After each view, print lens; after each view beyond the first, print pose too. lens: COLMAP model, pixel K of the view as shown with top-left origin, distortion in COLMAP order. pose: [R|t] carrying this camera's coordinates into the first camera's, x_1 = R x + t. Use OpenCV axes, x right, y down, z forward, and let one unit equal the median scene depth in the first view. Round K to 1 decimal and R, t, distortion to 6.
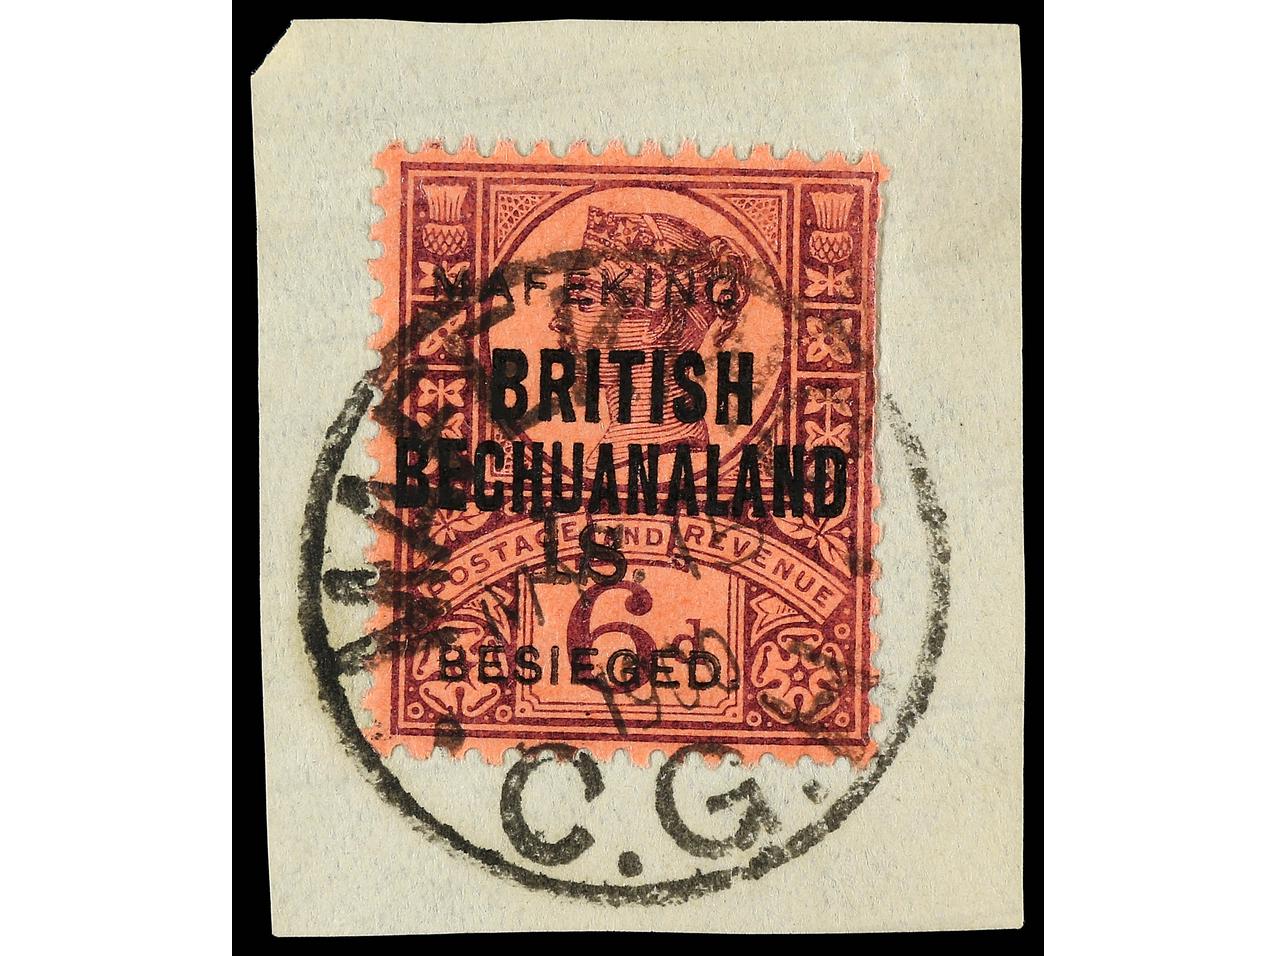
lens RADIAL K [[5724.8, 0, 638.0], [0, 5724.8, 478.0], [0, 0, 1]] dist [0.219521, 1.857376]
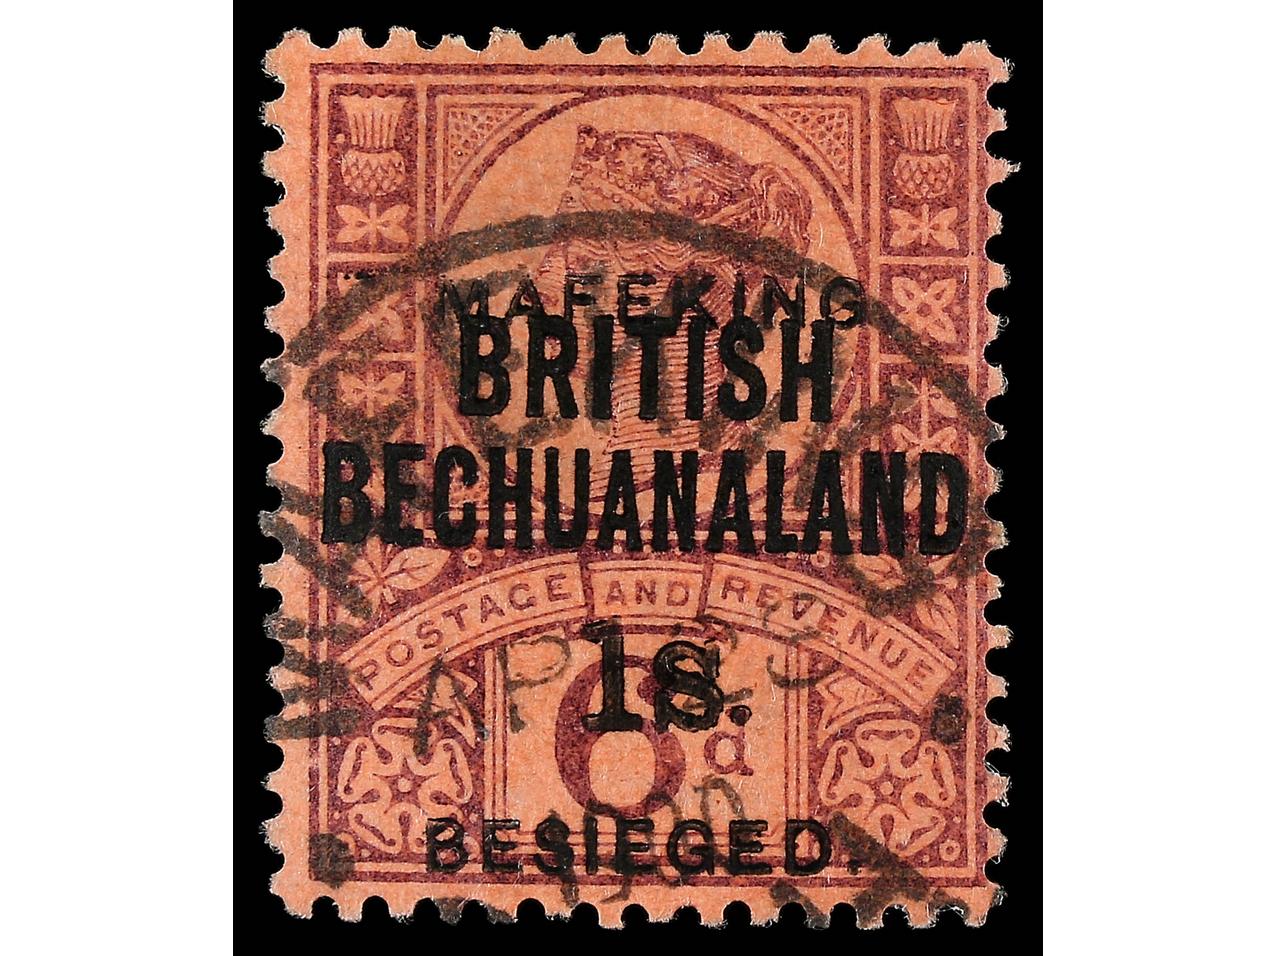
lens RADIAL K [[6485.8, 0, 638.0], [0, 6485.8, 478.0], [0, 0, 1]] dist [-0.011892, -5.876759]
pose [[0.999683, -0.013937, 0.020980, -0.018564], [0.014261, 0.999780, -0.015382, 0.008331], [-0.020761, 0.015677, 0.999662, 0.206918]]
